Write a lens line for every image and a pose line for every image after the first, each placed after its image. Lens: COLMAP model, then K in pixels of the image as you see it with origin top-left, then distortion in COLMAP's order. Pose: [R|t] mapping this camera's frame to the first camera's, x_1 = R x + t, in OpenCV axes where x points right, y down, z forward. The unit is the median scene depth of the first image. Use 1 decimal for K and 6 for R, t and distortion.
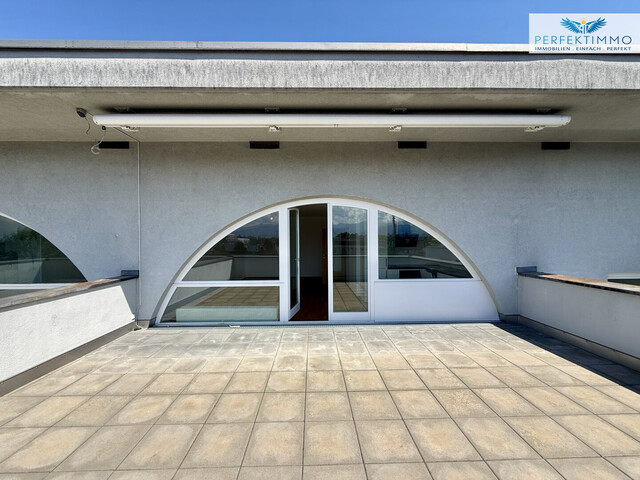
lens RADIAL K [[255.4, 0, 318.1], [0, 255.4, 242.6], [0, 0, 1]] dist [0.001386, 0.000796]
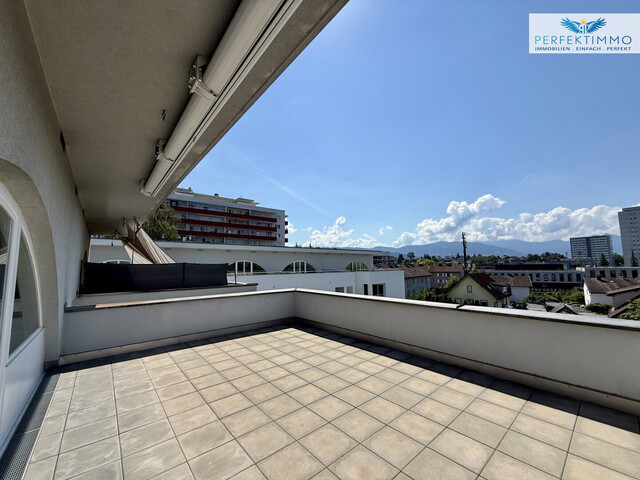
lens RADIAL K [[255.4, 0, 318.1], [0, 255.4, 242.6], [0, 0, 1]] dist [0.001386, 0.000796]
pose [[-0.630437, 0.087921, 0.771245, -0.902737], [0.025887, 0.995394, -0.092313, -0.036687], [-0.775809, -0.038232, -0.629809, 1.345948]]
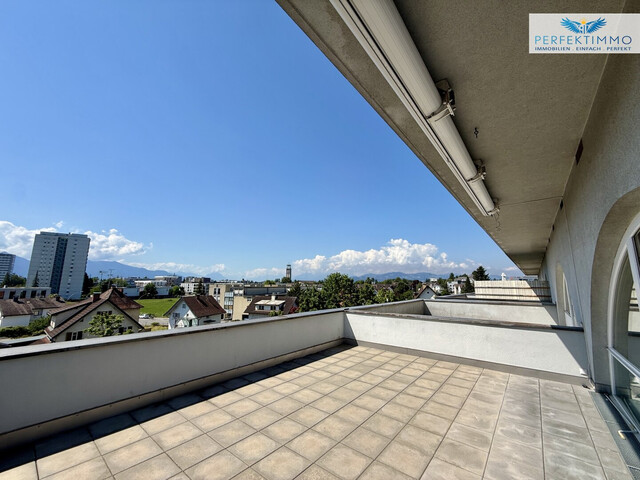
lens RADIAL K [[255.4, 0, 318.1], [0, 255.4, 242.6], [0, 0, 1]] dist [0.001386, 0.000796]
pose [[-0.654118, -0.114982, -0.747602, 1.068963], [-0.006017, 0.989138, -0.146866, -0.071373], [0.756369, -0.091569, -0.647705, 1.342584]]
